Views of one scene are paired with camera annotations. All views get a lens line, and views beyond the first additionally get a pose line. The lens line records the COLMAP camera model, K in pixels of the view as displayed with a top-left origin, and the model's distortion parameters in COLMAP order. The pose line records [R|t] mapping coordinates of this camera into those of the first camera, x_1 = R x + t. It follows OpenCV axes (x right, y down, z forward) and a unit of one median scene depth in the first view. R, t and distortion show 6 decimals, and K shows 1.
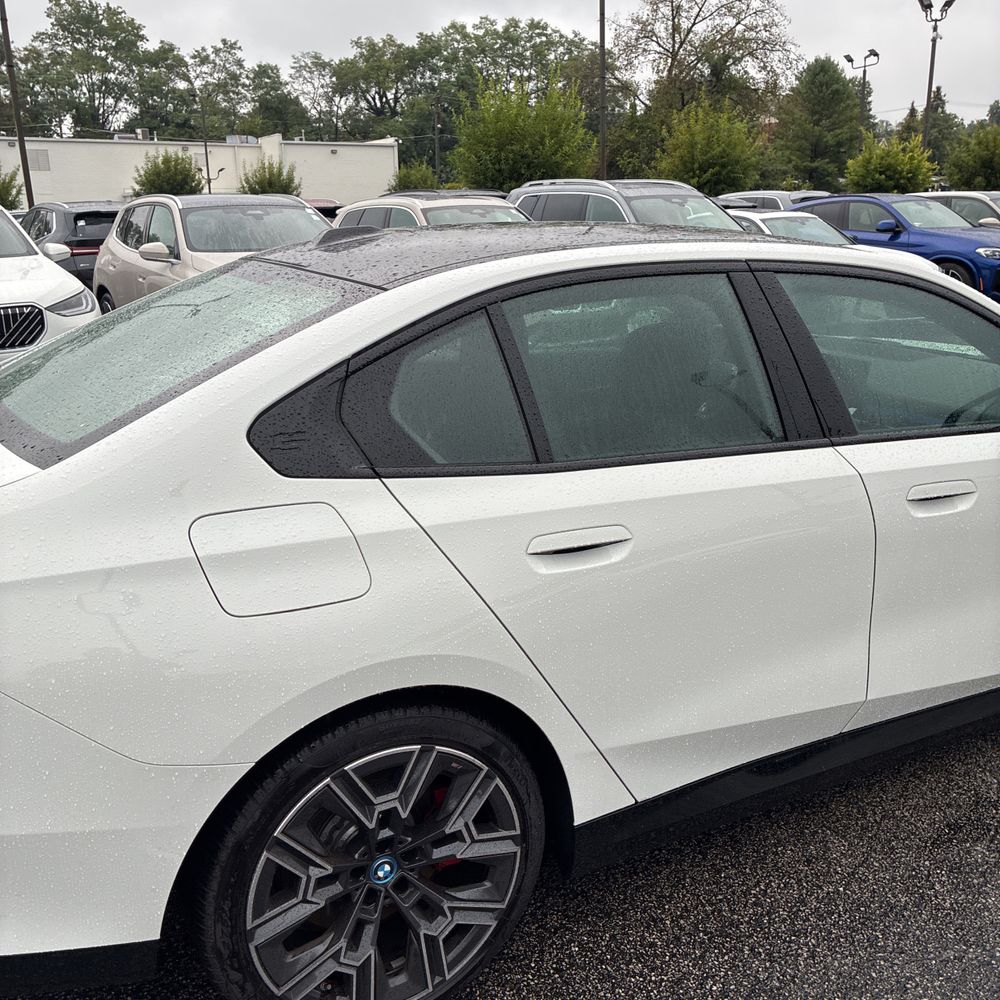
lens RADIAL K [[1011.6, 0, 486.0], [0, 1011.6, 505.2], [0, 0, 1]] dist [0.024137, 0.000000]
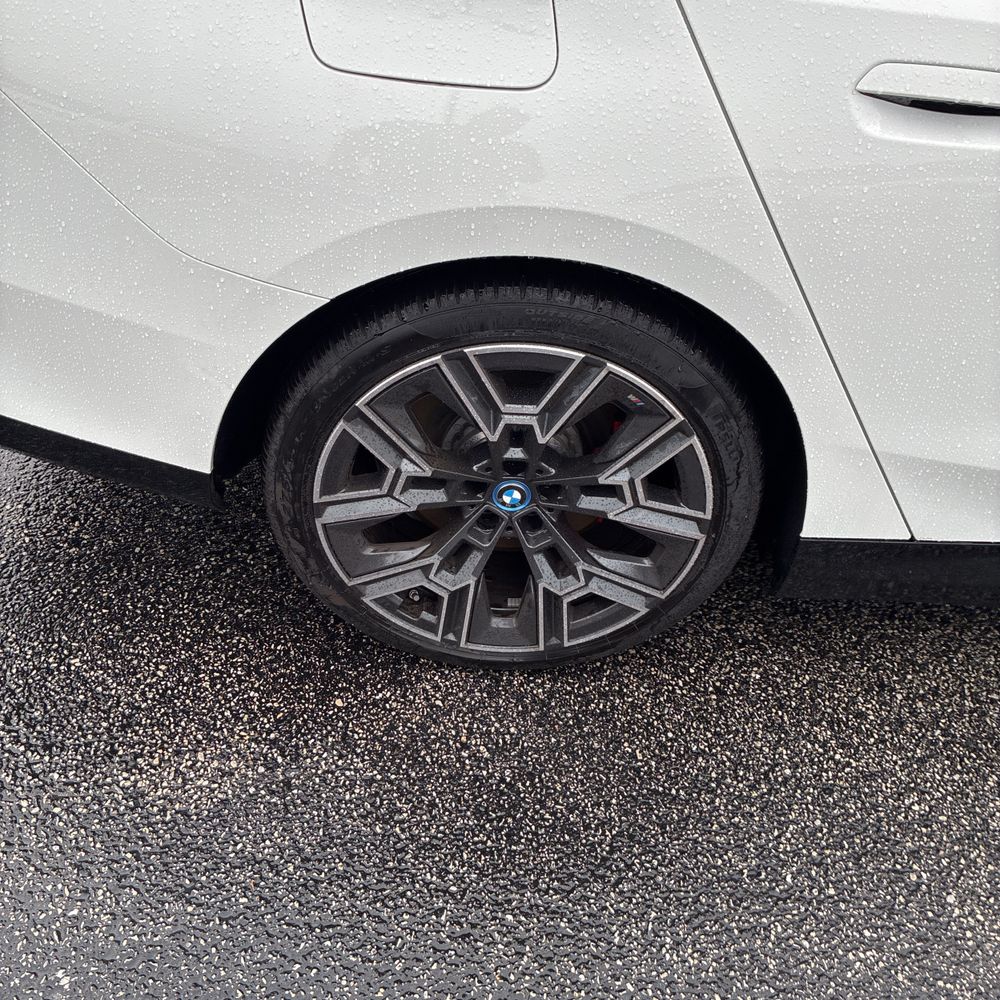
lens RADIAL K [[1011.6, 0, 486.1], [0, 1011.6, 495.6], [0, 0, 1]] dist [0.024137, 0.000000]
pose [[0.874231, 0.361706, -0.323866, 0.118991], [-0.204902, 0.879618, 0.429287, 0.043014], [0.440154, -0.308935, 0.843103, 0.353615]]
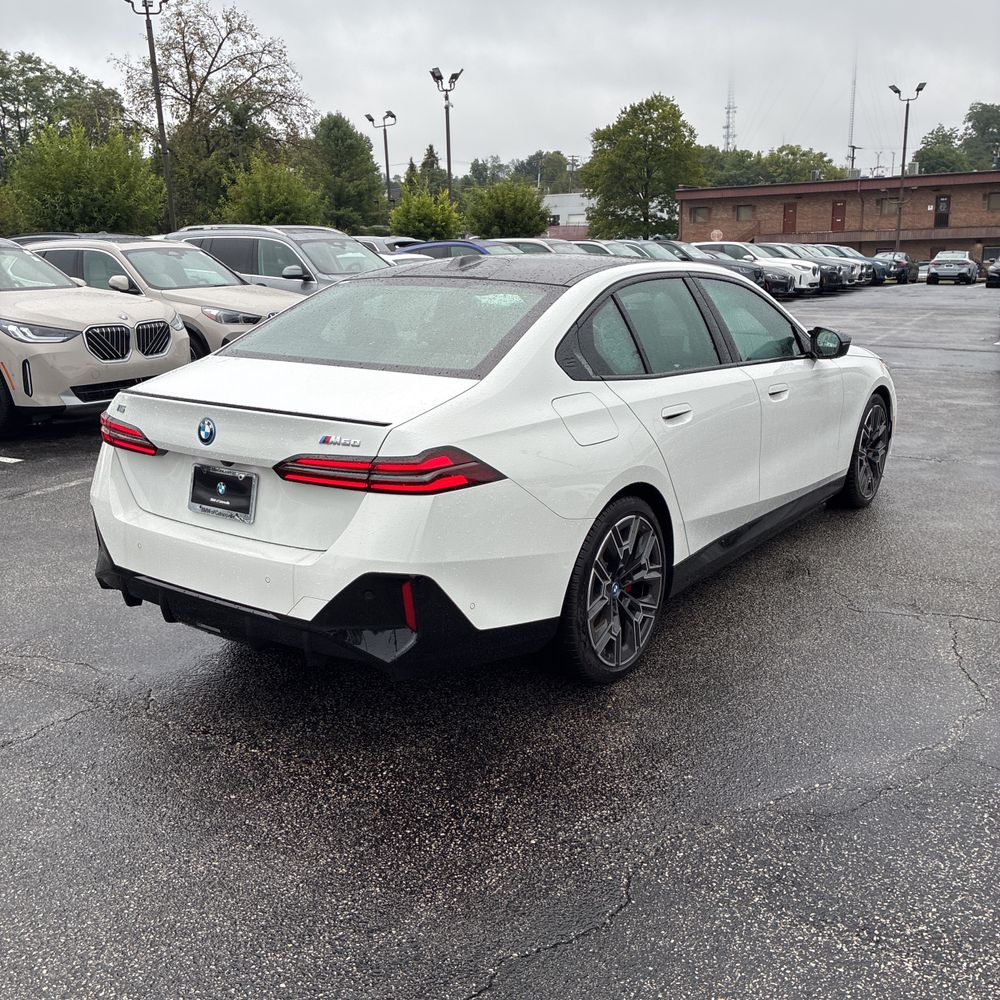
lens RADIAL K [[1011.6, 0, 489.5], [0, 1011.6, 526.8], [0, 0, 1]] dist [0.024137, 0.000000]
pose [[0.897969, -0.119199, 0.423607, -1.068280], [0.128282, 0.991712, 0.007124, 0.193613], [-0.420946, 0.047945, 0.905818, -0.607665]]
